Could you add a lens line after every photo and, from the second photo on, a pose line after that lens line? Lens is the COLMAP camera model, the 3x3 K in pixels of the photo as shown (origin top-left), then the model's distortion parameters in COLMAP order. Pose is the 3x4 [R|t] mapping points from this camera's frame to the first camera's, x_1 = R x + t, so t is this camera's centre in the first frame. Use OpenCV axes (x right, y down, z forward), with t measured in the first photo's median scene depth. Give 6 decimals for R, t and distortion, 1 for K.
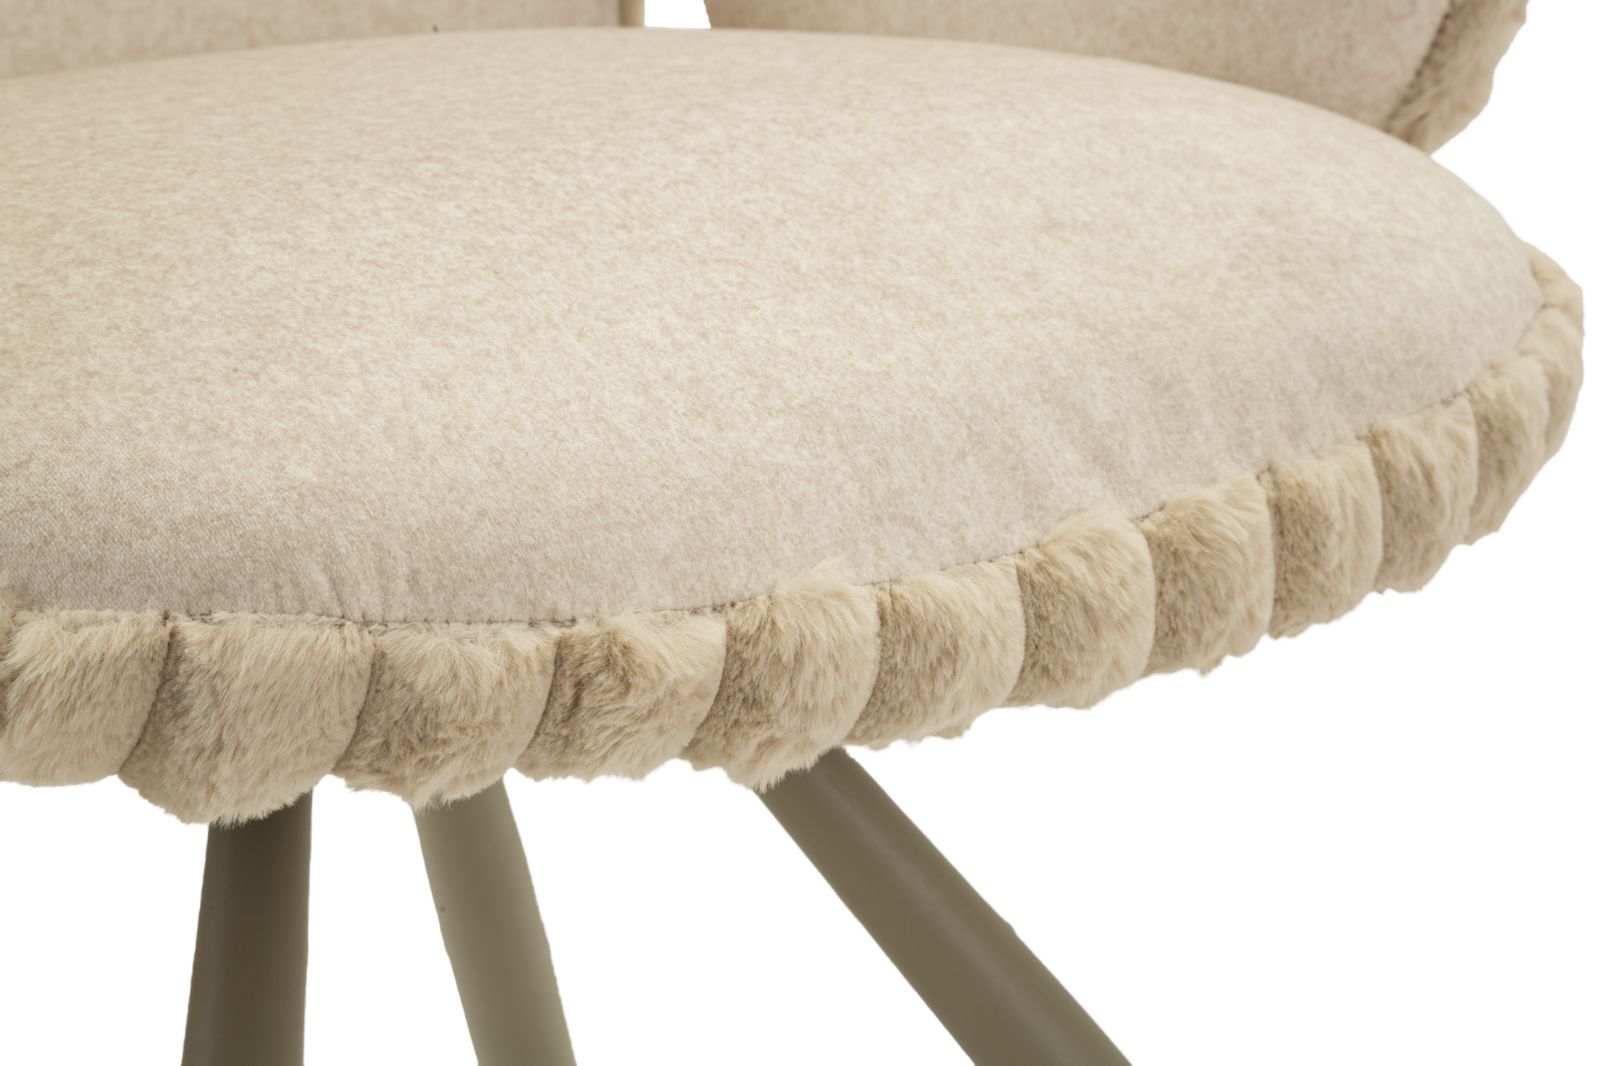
lens RADIAL K [[4357.8, 0, 800.0], [0, 4357.8, 533.0], [0, 0, 1]] dist [0.532655, 0.177618]
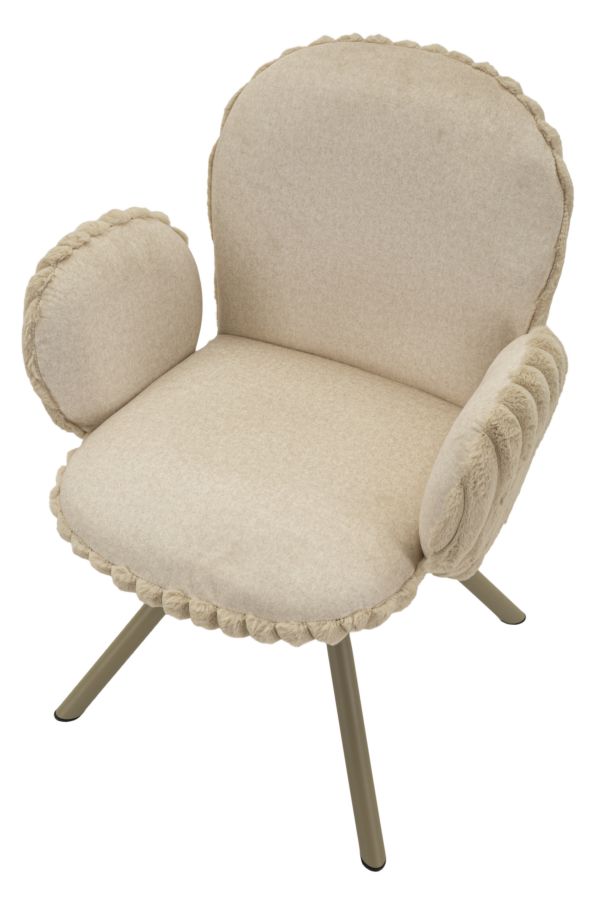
lens RADIAL K [[1297.4, 0, 303.5], [0, 1297.4, 450.0], [0, 0, 1]] dist [0.036245, 0.008774]
pose [[0.368884, 0.621022, -0.691561, 1.129668], [-0.214978, 0.780864, 0.586545, -1.124484], [0.904273, -0.067696, 0.421554, 0.464124]]
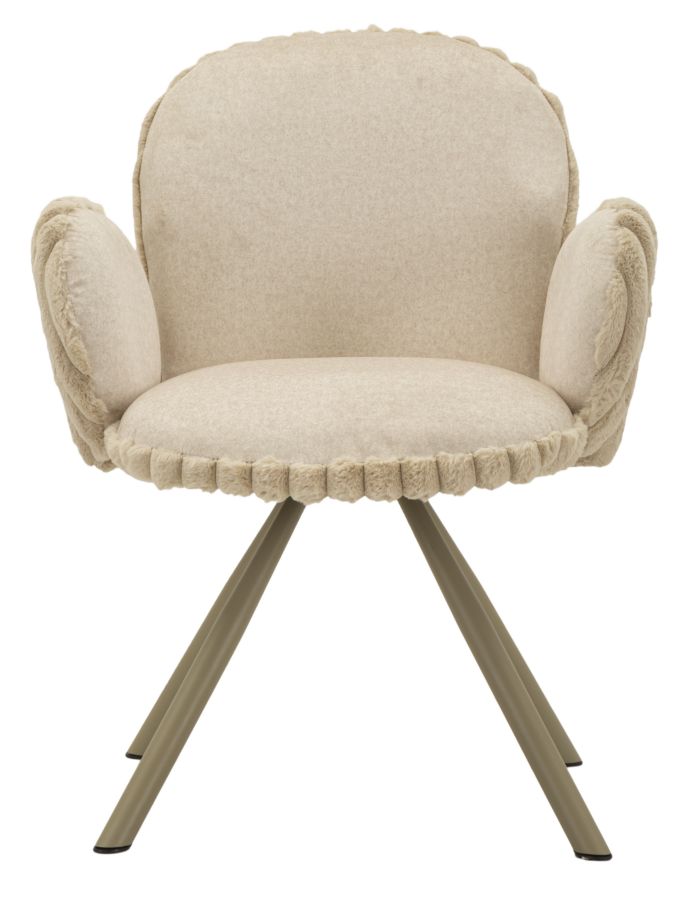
lens RADIAL K [[3224.2, 0, 343.5], [0, 3224.2, 450.0], [0, 0, 1]] dist [-0.018553, -0.322414]
pose [[0.761796, 0.107725, -0.638798, 2.275169], [-0.165256, 0.985768, -0.030838, 0.093377], [0.626385, 0.129058, 0.768756, -1.677383]]
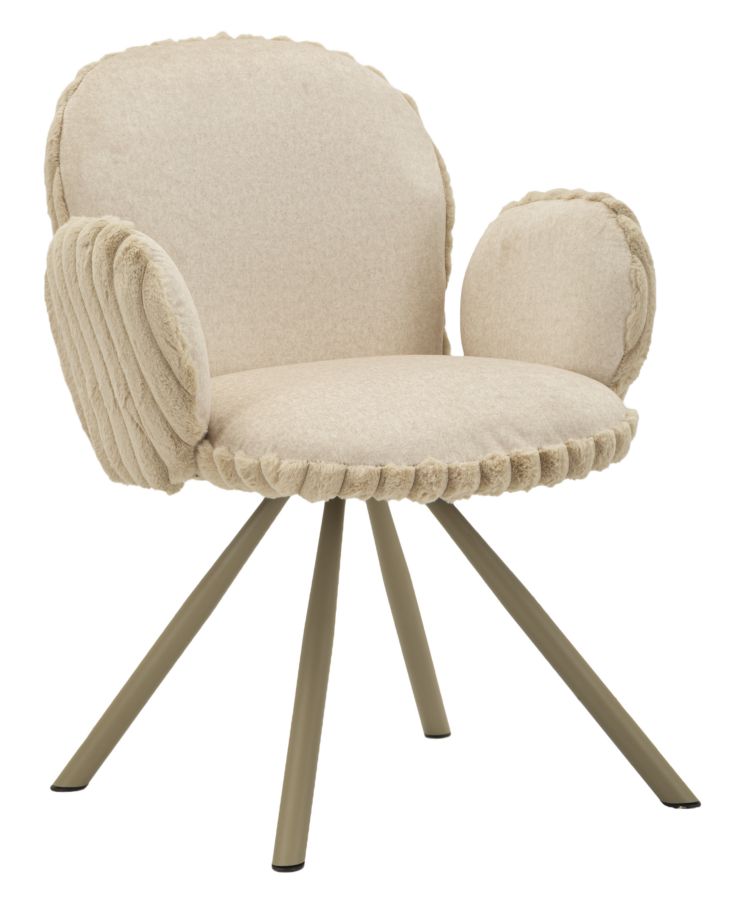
lens RADIAL K [[3121.1, 0, 280.9], [0, 3121.1, 499.4], [0, 0, 1]] dist [0.131895, 0.545888]
pose [[0.983688, 0.026025, -0.177992, 0.446662], [-0.038705, 0.996924, -0.068144, 0.290273], [0.175671, 0.073922, 0.981670, -2.432379]]
